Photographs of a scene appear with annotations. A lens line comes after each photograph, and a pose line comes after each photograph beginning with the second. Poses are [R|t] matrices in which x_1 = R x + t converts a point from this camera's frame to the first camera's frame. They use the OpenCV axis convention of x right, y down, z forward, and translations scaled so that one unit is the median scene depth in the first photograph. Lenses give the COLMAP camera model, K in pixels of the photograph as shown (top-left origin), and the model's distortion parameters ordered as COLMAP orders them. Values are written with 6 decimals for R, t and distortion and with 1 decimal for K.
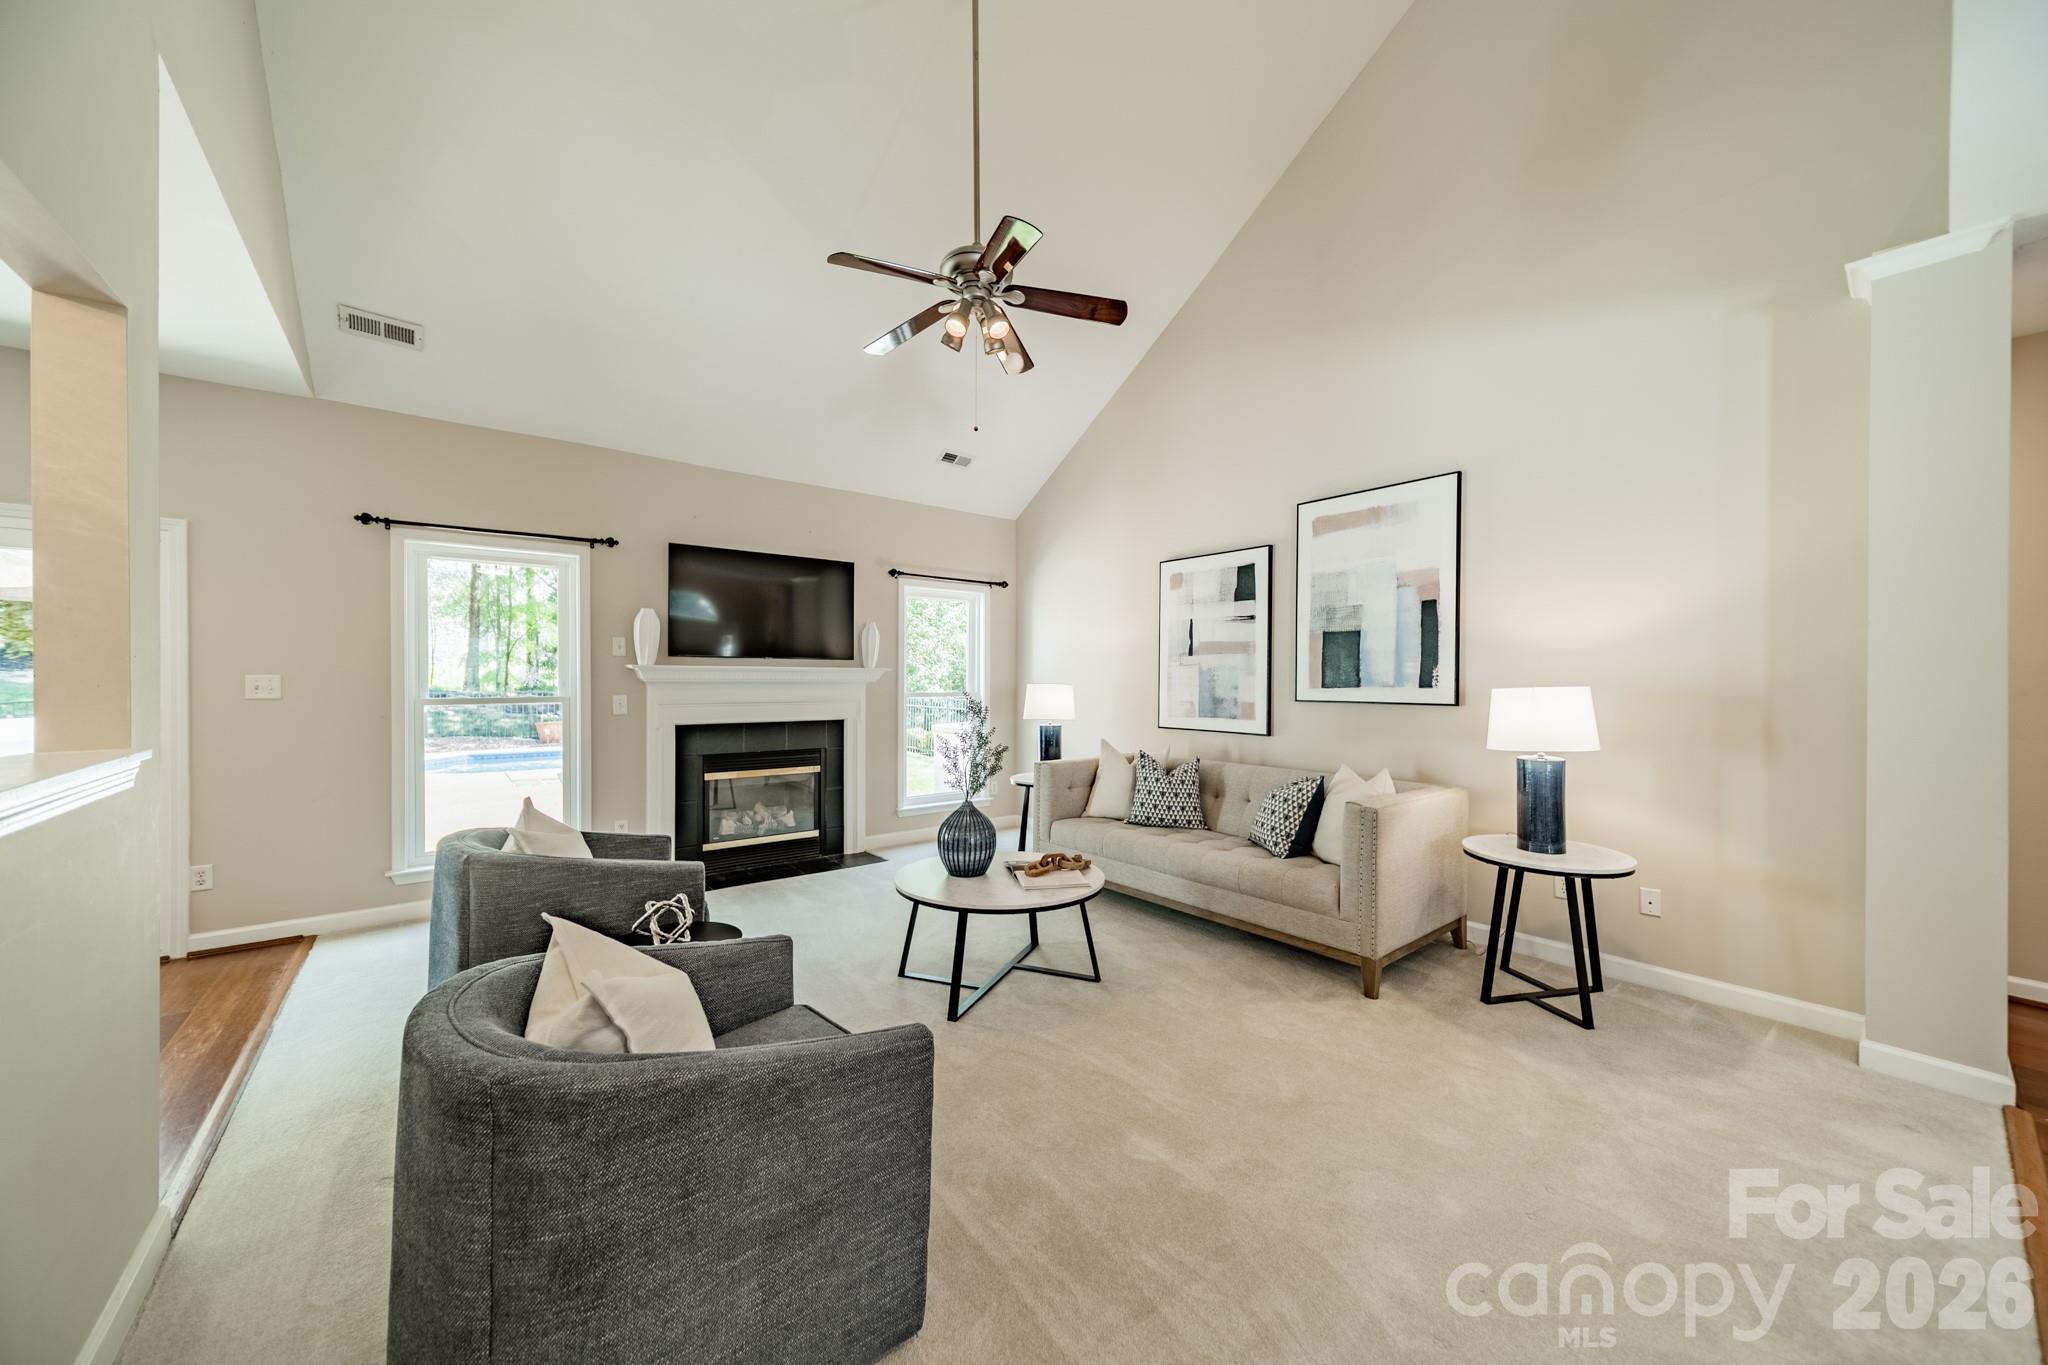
lens RADIAL K [[727.3, 0, 1031.4], [0, 727.3, 680.8], [0, 0, 1]] dist [0.007141, 0.000103]
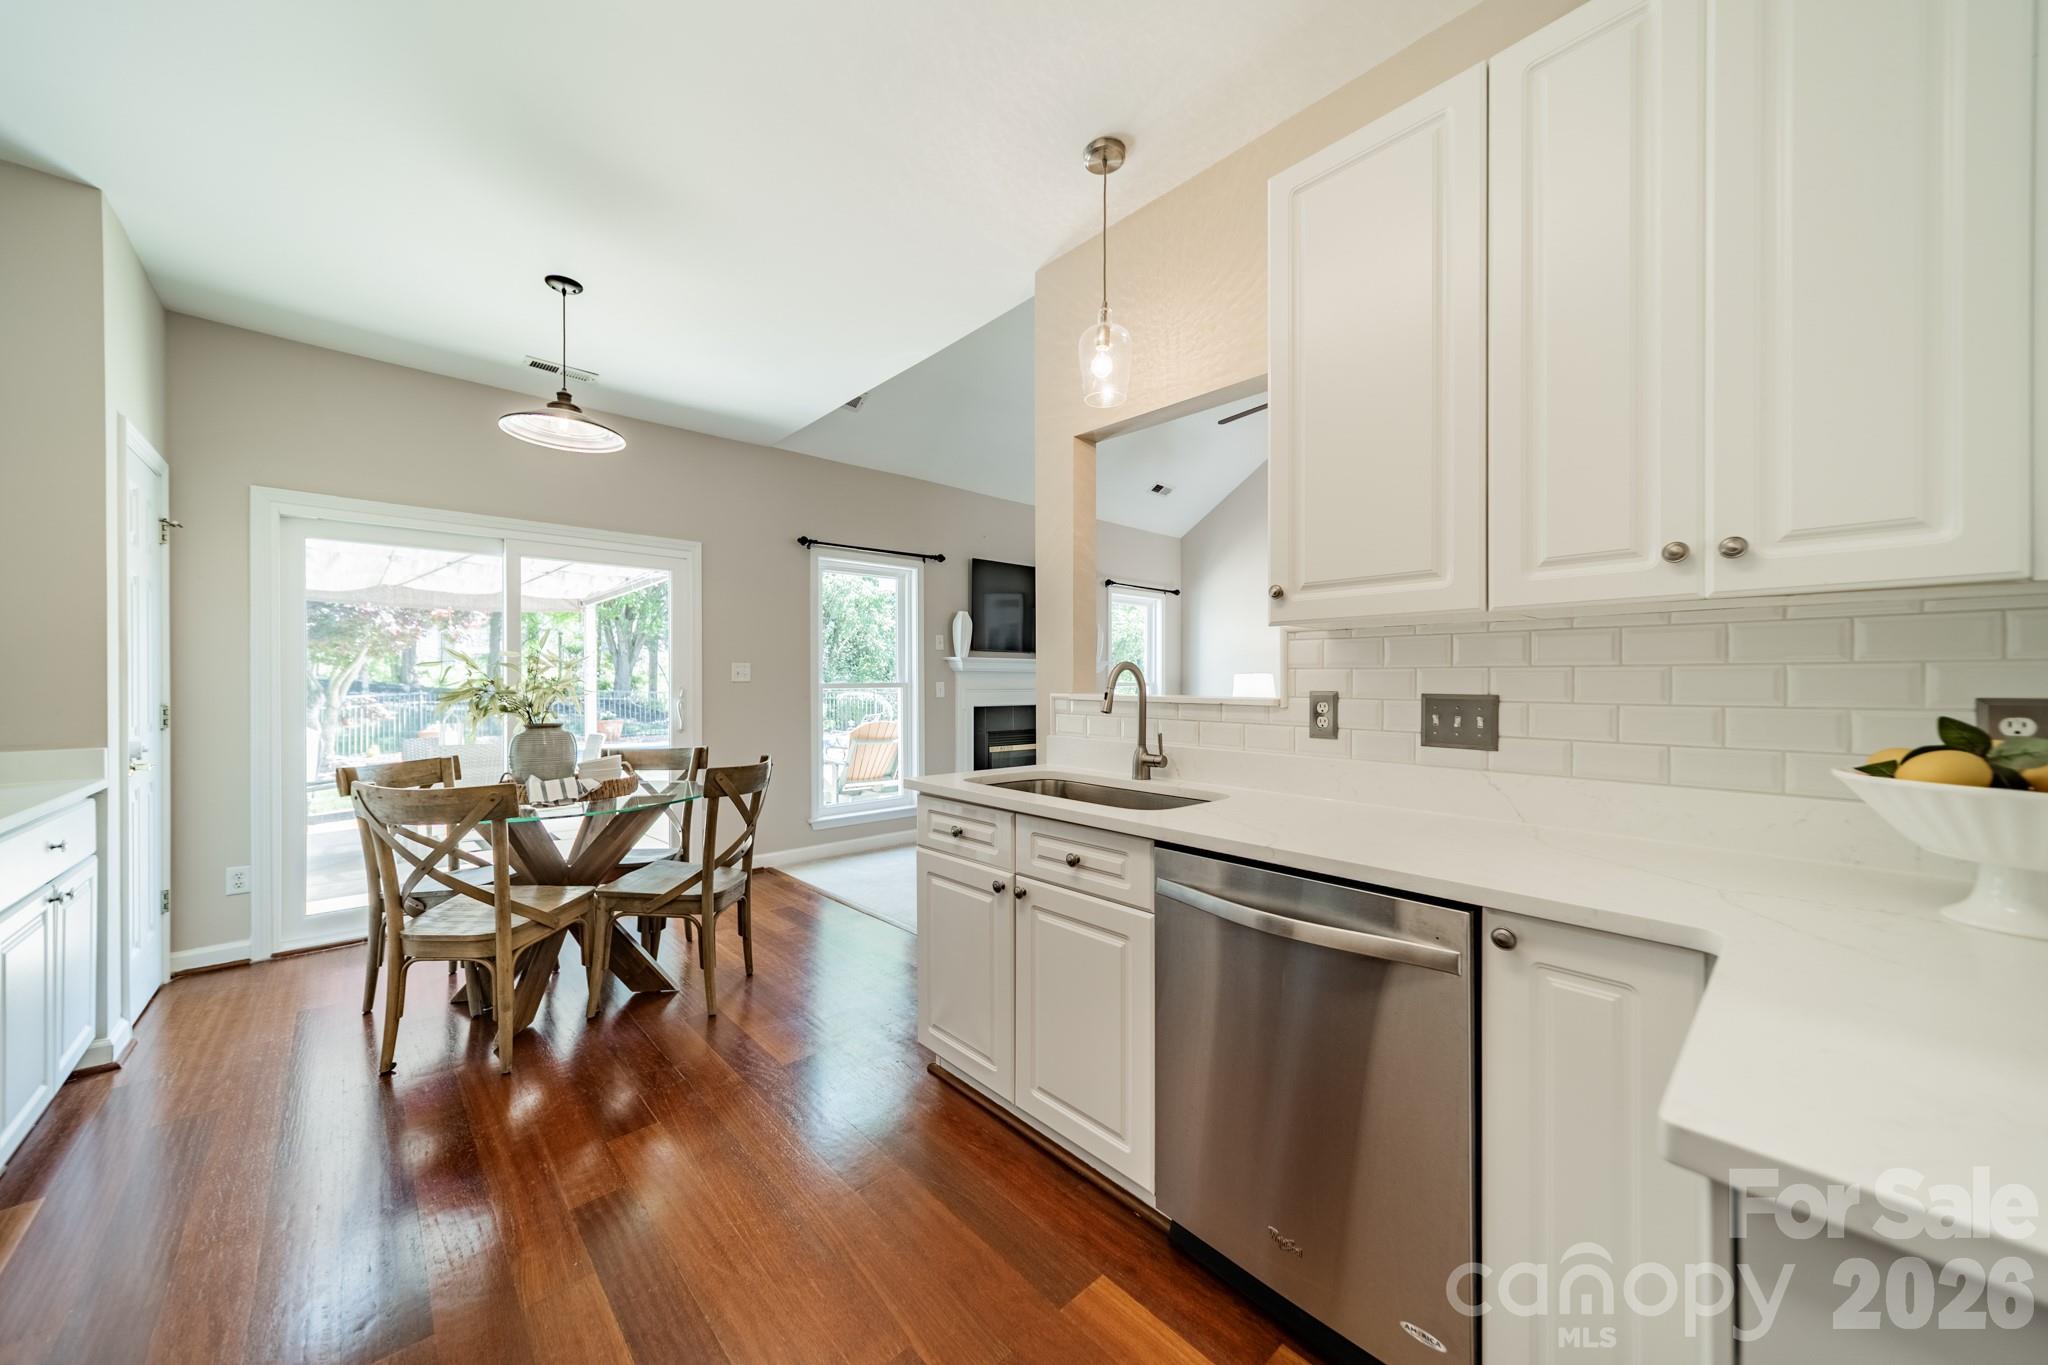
lens RADIAL K [[727.3, 0, 1031.4], [0, 727.3, 680.8], [0, 0, 1]] dist [0.007141, 0.000103]
pose [[0.997643, -0.003020, 0.068550, -0.496626], [0.003343, 0.999984, -0.004598, 0.024342], [-0.068535, 0.004816, 0.997637, -0.240401]]
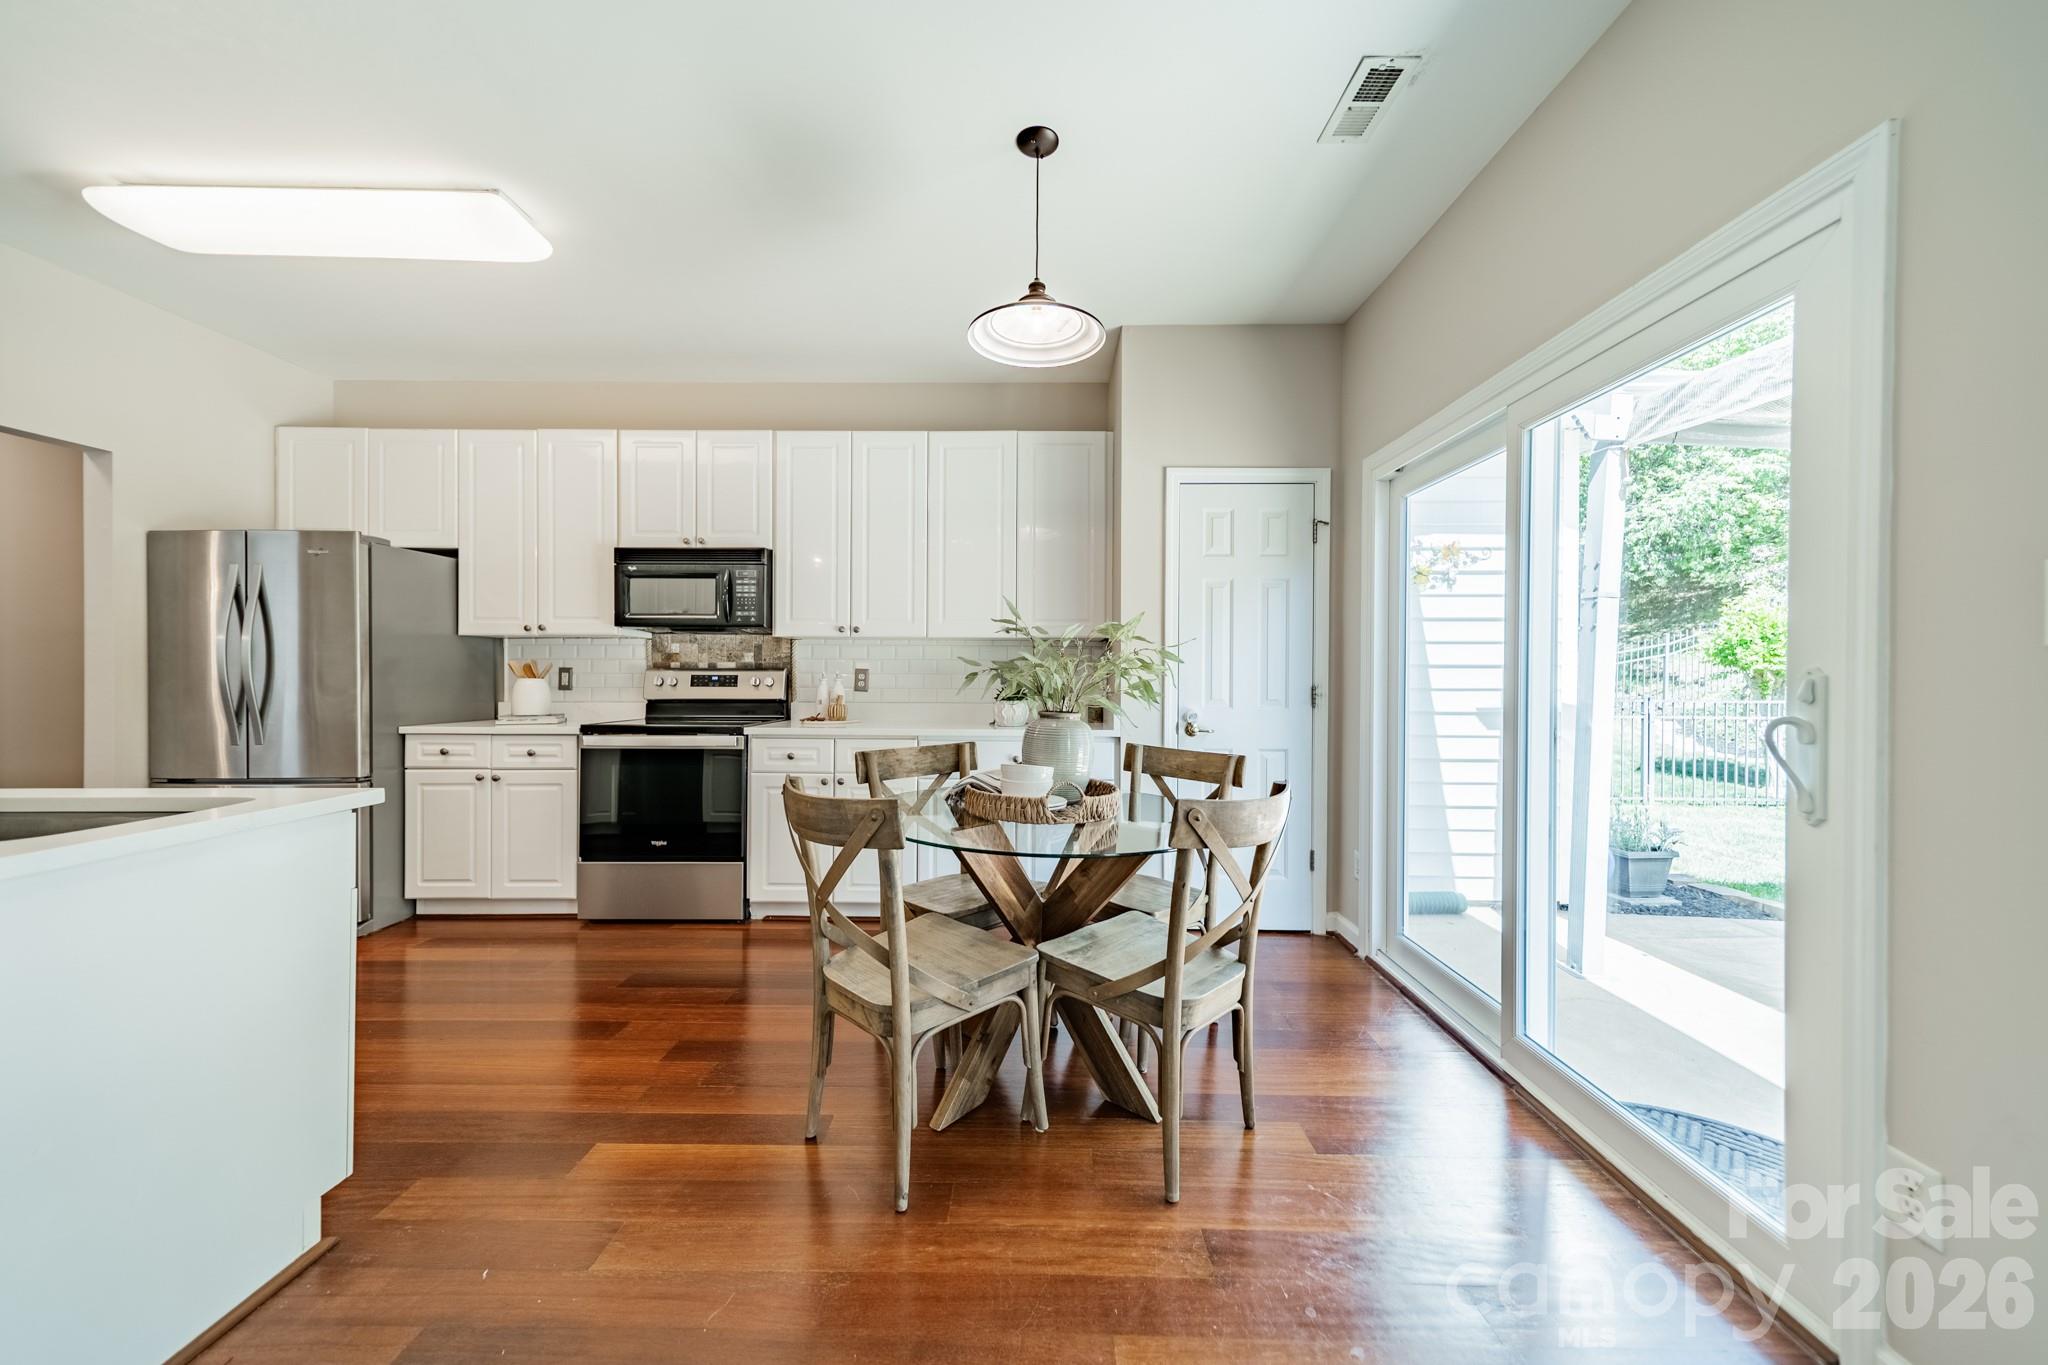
lens RADIAL K [[728.3, 0, 1029.1], [0, 728.3, 679.5], [0, 0, 1]] dist [0.006424, -0.000025]
pose [[-0.639954, 0.001022, -0.768413, -0.478570], [-0.009133, 0.999918, 0.008936, 0.030323], [0.768359, 0.012737, -0.639892, 0.690810]]
